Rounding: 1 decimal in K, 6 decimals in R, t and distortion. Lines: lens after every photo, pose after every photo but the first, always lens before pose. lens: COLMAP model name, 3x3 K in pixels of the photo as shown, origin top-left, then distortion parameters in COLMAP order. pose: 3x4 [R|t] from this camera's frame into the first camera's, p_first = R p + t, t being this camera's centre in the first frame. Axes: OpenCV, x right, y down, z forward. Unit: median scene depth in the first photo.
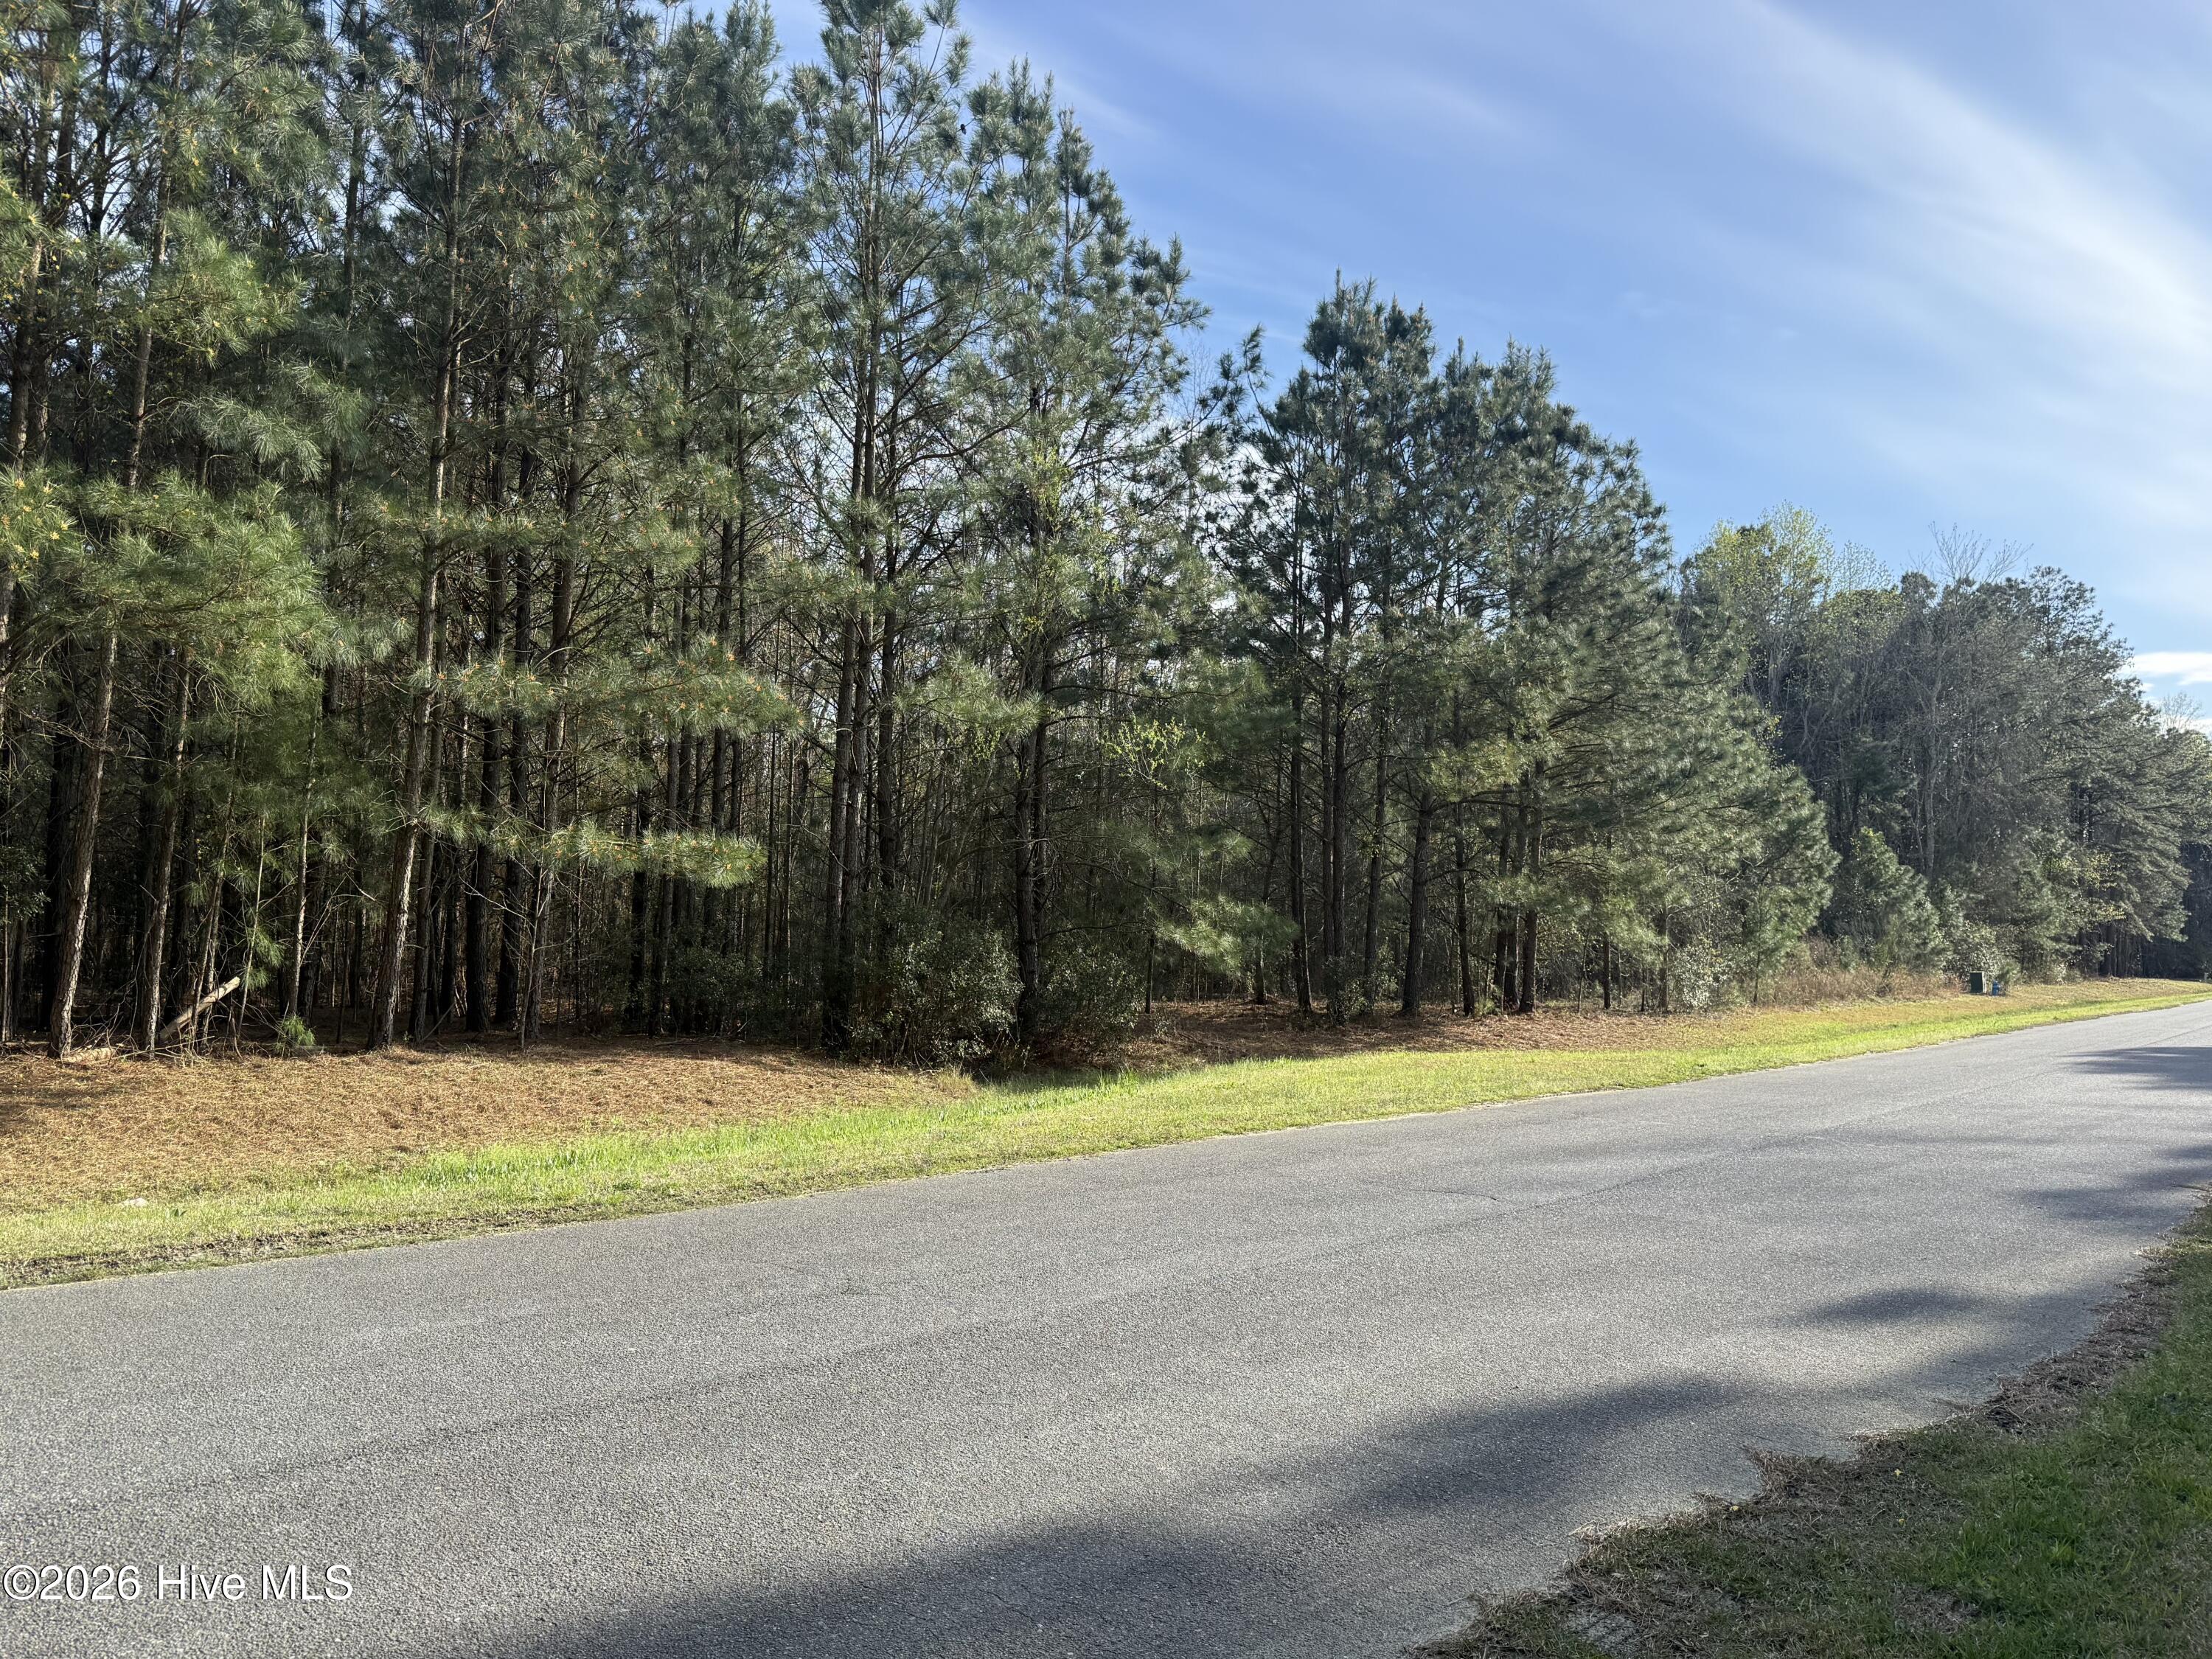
lens RADIAL K [[1608.4, 0, 1106.0], [0, 1608.4, 829.5], [0, 0, 1]] dist [0.082890, -0.101363]
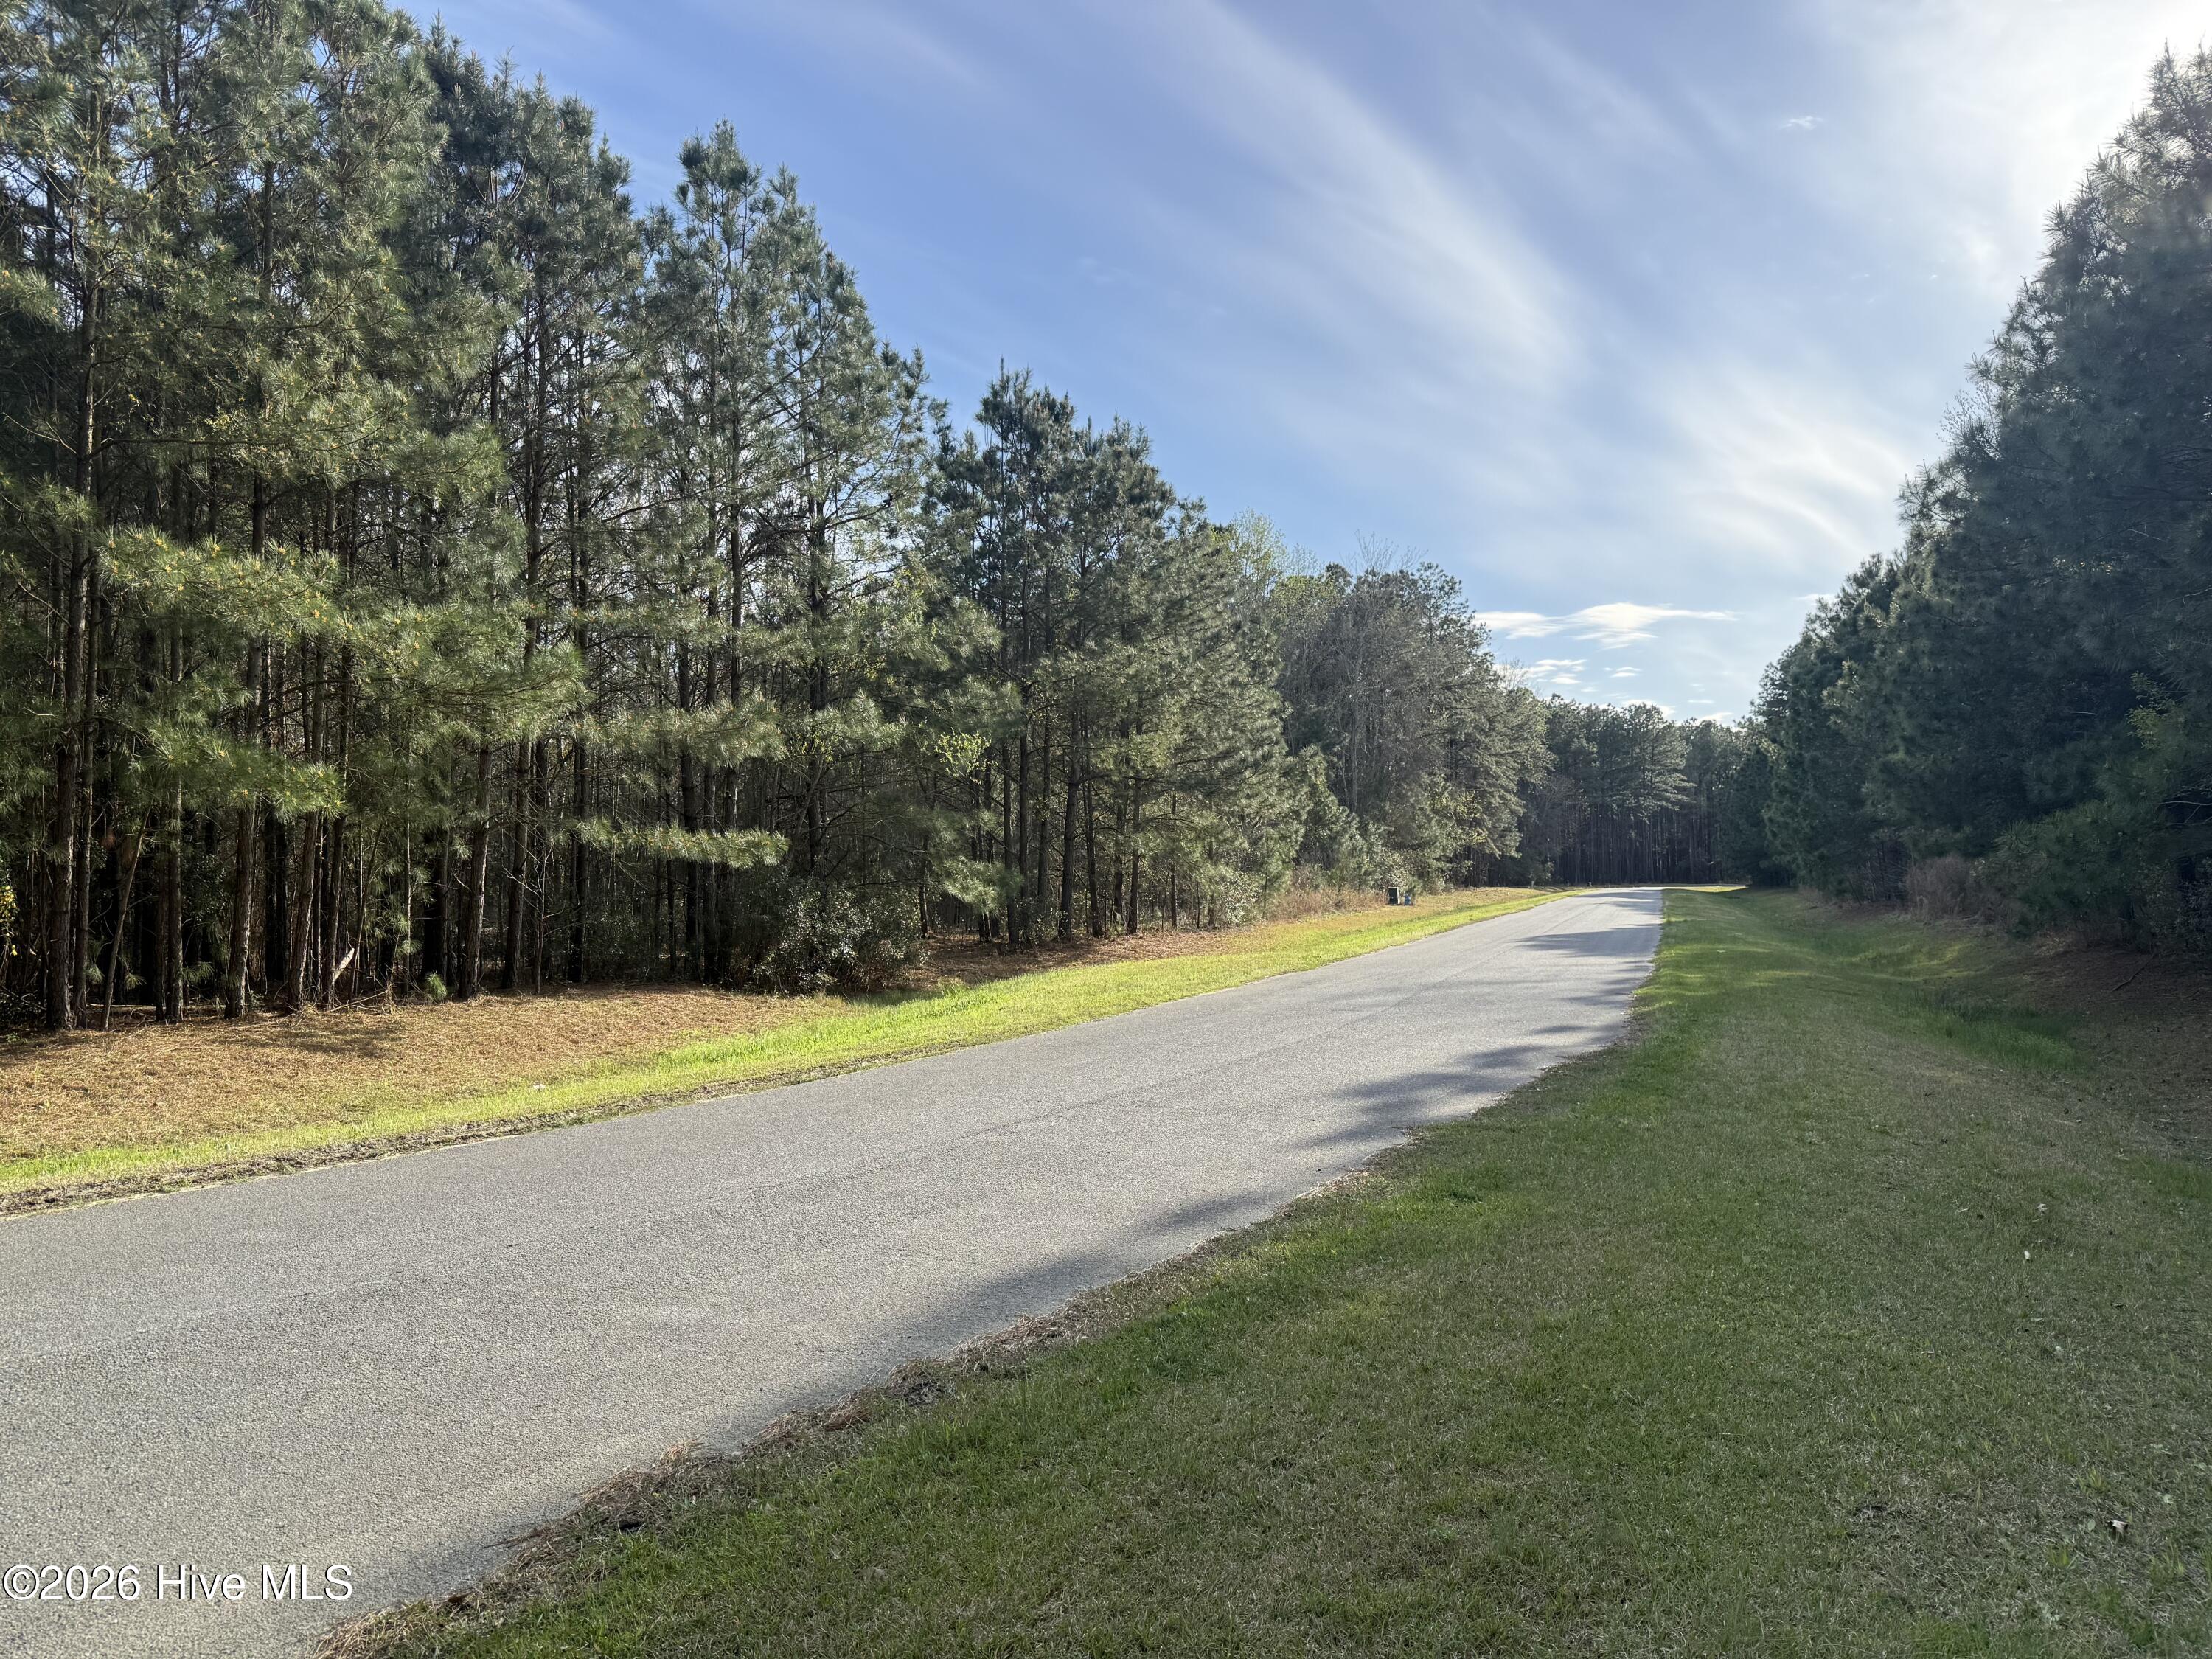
lens RADIAL K [[1692.0, 0, 1130.9], [0, 1692.0, 836.2], [0, 0, 1]] dist [0.188653, -0.248509]
pose [[0.928885, -0.028729, 0.369252, -0.152224], [0.012092, 0.998808, 0.047291, -0.019291], [-0.370171, -0.039463, 0.928125, -0.167254]]
